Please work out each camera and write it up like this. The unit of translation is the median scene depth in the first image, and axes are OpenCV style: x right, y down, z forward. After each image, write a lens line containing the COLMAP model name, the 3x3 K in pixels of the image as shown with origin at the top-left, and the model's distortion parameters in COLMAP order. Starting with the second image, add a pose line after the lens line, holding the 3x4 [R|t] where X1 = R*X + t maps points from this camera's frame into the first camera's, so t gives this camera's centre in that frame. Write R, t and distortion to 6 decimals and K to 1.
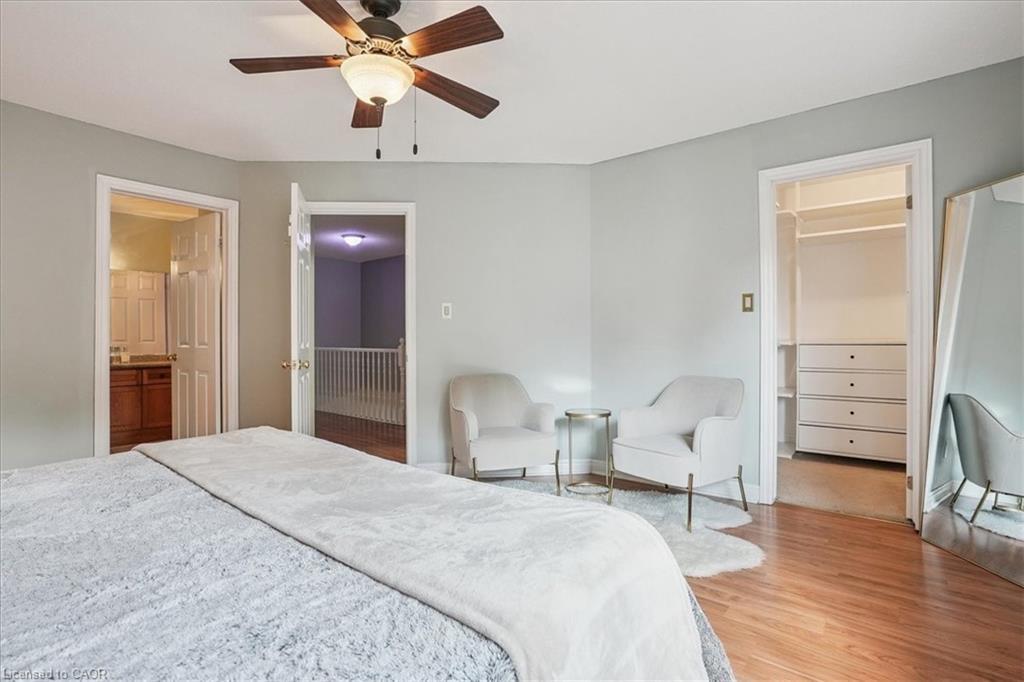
lens RADIAL K [[482.8, 0, 501.2], [0, 482.8, 337.5], [0, 0, 1]] dist [-0.057730, 0.025402]
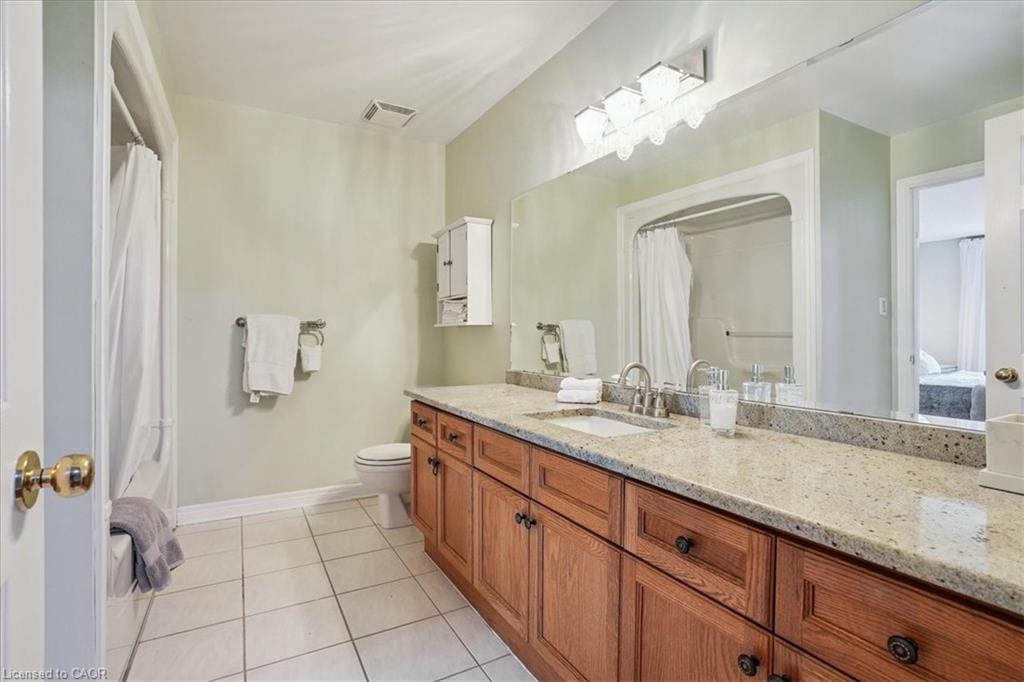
lens RADIAL K [[482.8, 0, 501.2], [0, 482.8, 337.5], [0, 0, 1]] dist [-0.057730, 0.025402]
pose [[-0.365119, 0.004954, -0.930948, -0.532902], [0.000736, 0.999987, 0.005033, 0.000860], [0.930961, 0.001152, -0.365118, 1.021158]]
